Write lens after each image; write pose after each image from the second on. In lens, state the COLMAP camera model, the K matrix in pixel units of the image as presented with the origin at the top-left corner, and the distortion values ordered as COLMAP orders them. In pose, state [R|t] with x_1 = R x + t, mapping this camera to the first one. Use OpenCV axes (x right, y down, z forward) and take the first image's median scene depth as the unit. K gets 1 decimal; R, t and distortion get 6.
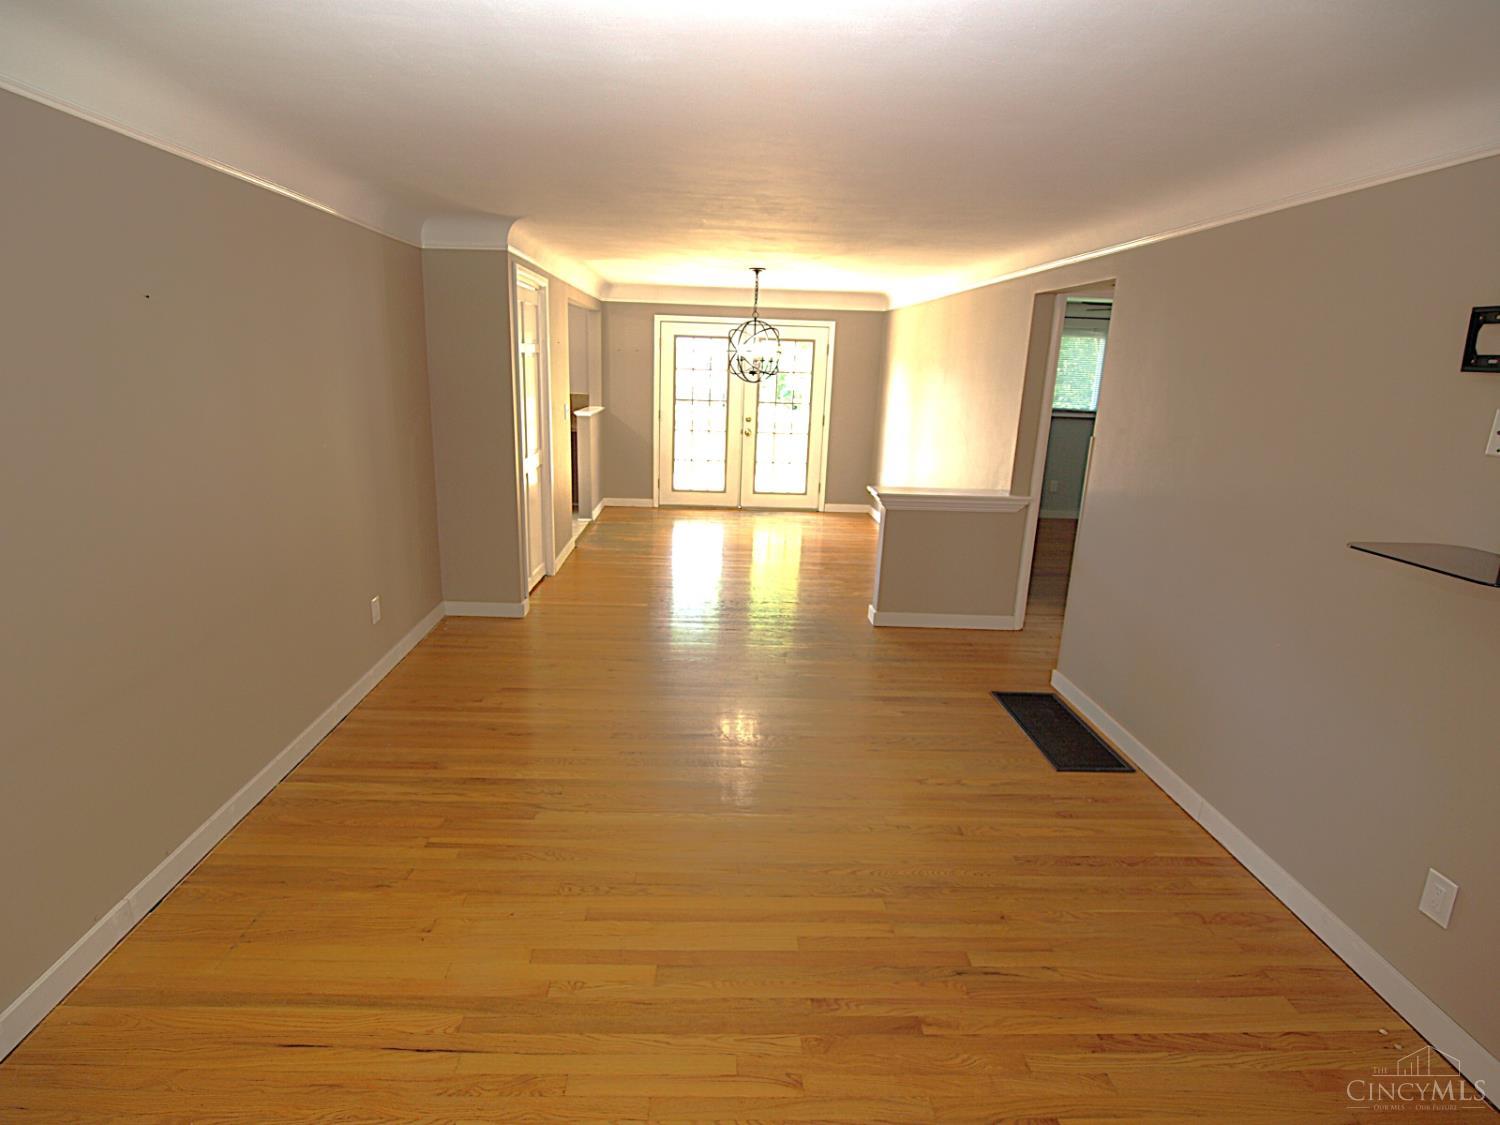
lens RADIAL K [[783.6, 0, 732.3], [0, 783.6, 566.0], [0, 0, 1]] dist [-0.007253, -0.006149]
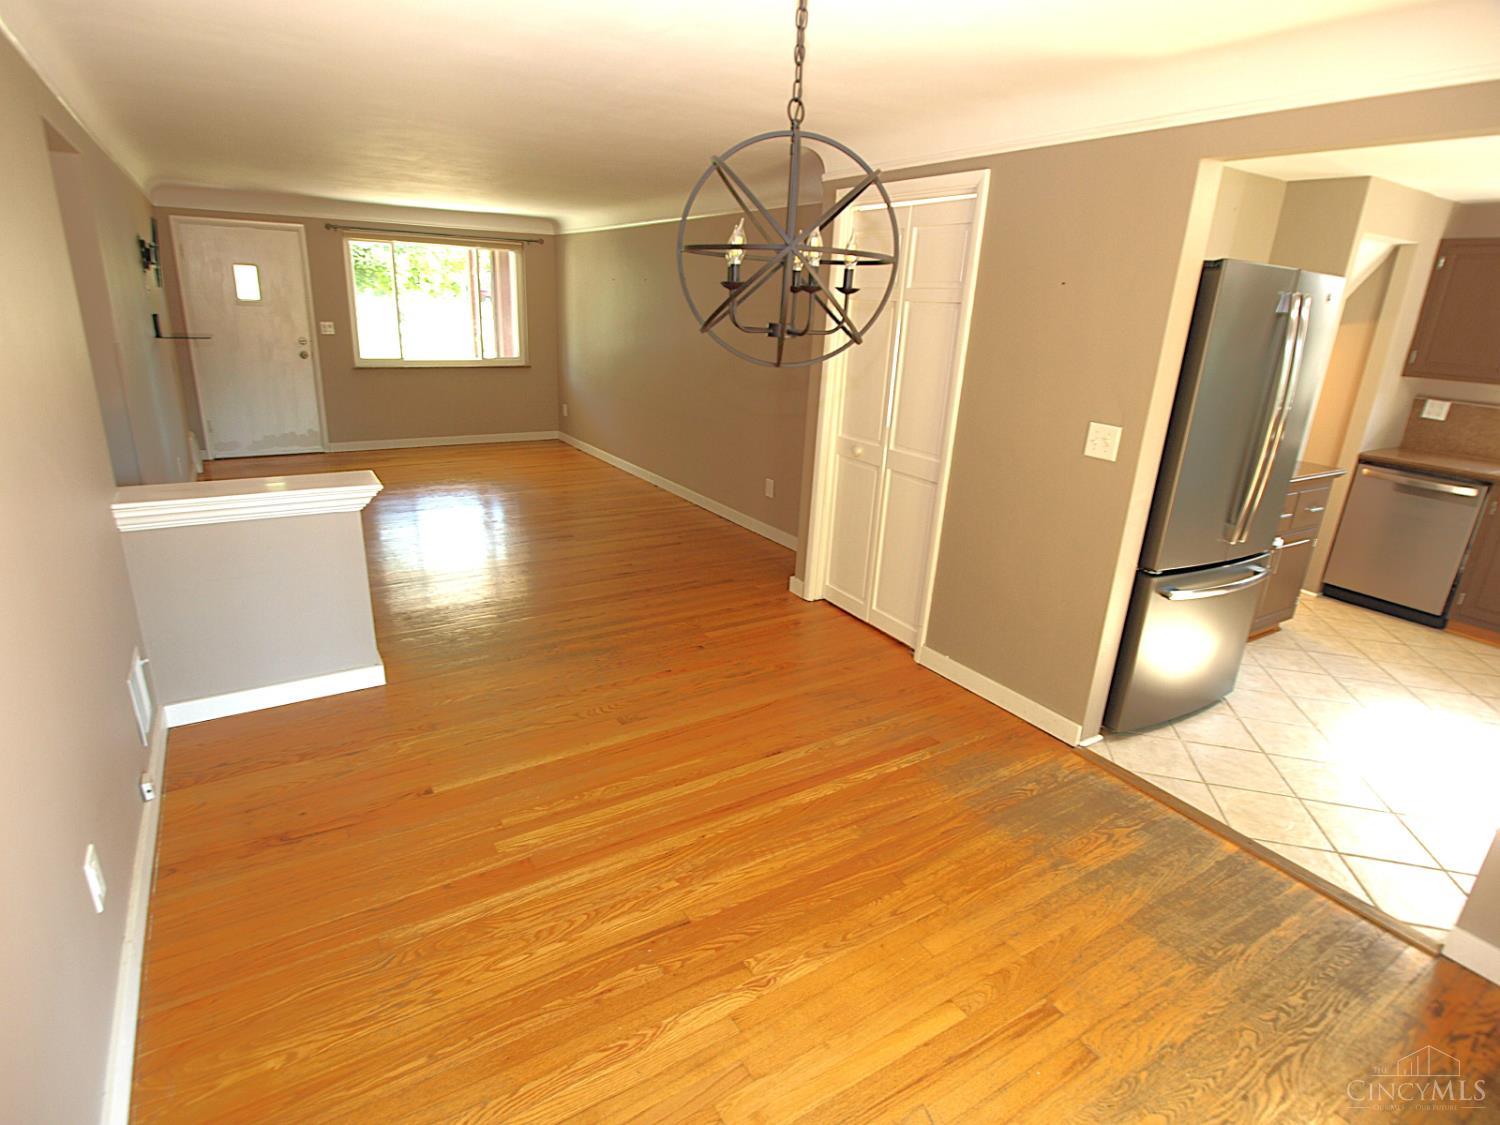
lens RADIAL K [[783.6, 0, 734.9], [0, 783.6, 570.4], [0, 0, 1]] dist [-0.007253, -0.006149]
pose [[-0.864786, 0.093276, -0.493402, 0.219821], [-0.196054, 0.841888, 0.502780, -0.365879], [0.462286, 0.531530, -0.709766, 1.448565]]
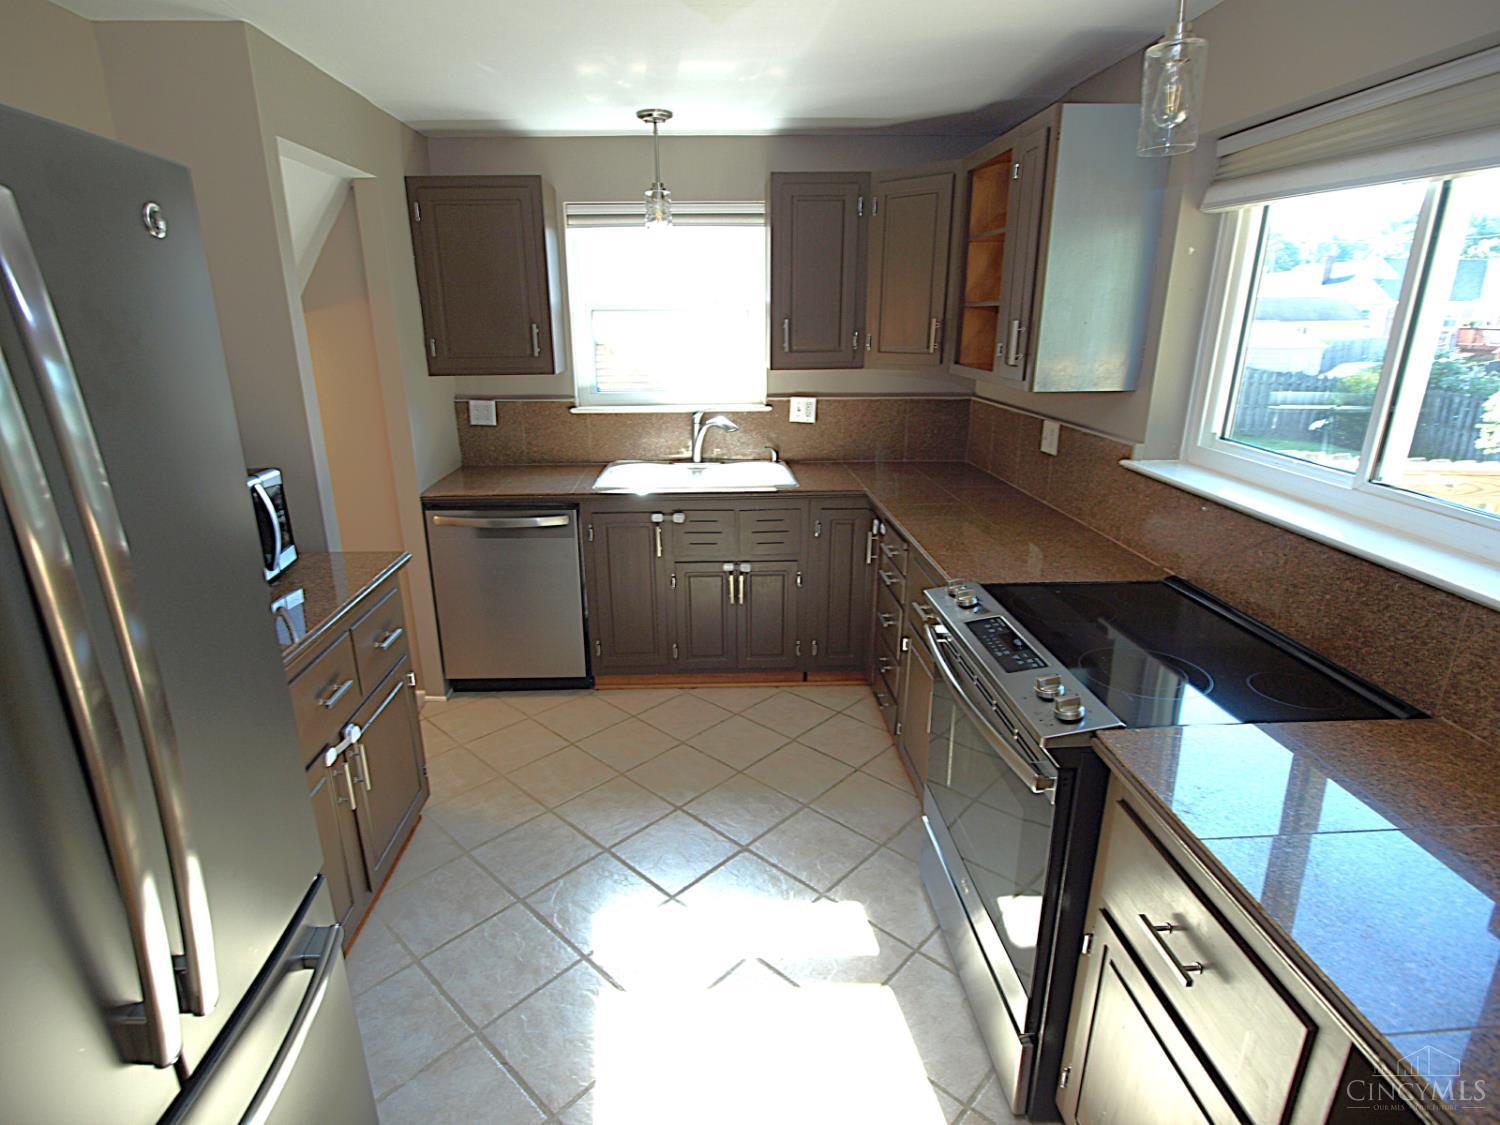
lens RADIAL K [[783.6, 0, 732.6], [0, 783.6, 566.5], [0, 0, 1]] dist [-0.007253, -0.006149]
pose [[0.004296, 0.273930, -0.961740, -0.223402], [-0.246452, 0.932373, 0.264465, -0.341425], [0.969145, 0.235887, 0.071516, 1.290081]]
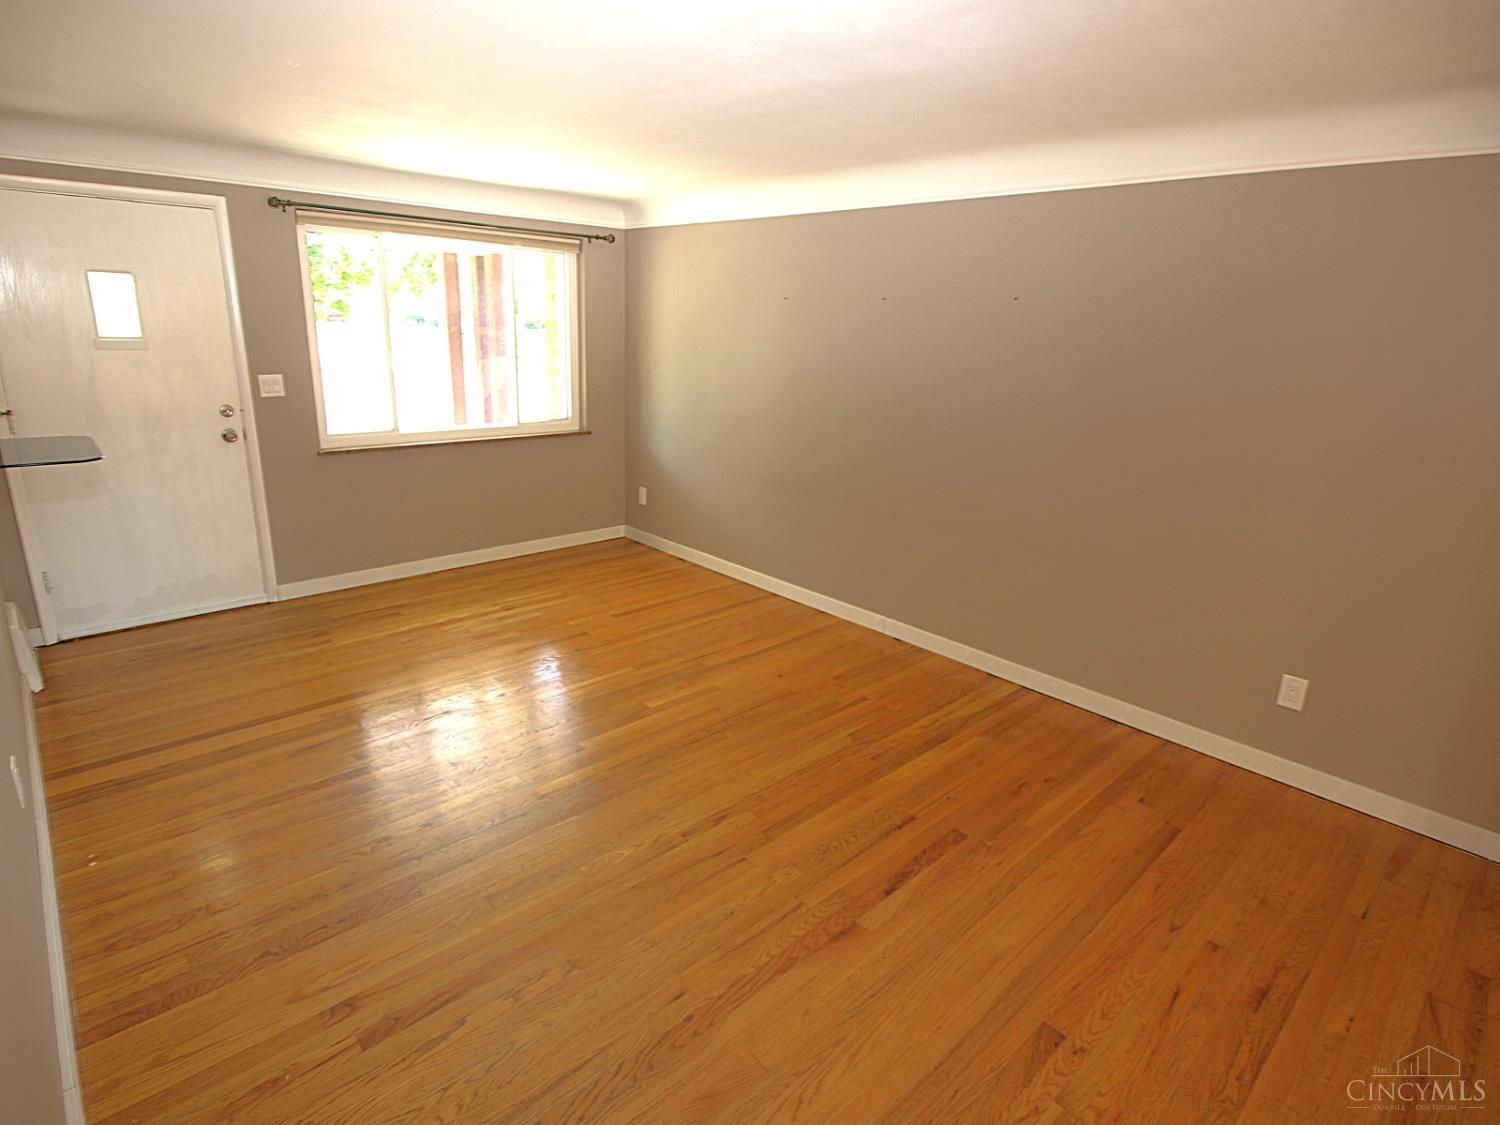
lens RADIAL K [[783.6, 0, 730.5], [0, 783.6, 570.1], [0, 0, 1]] dist [-0.007253, -0.006149]
pose [[-0.758966, 0.136609, -0.636639, 0.291341], [-0.223673, 0.863546, 0.451949, -0.185019], [0.611508, 0.485413, -0.624846, 0.761282]]
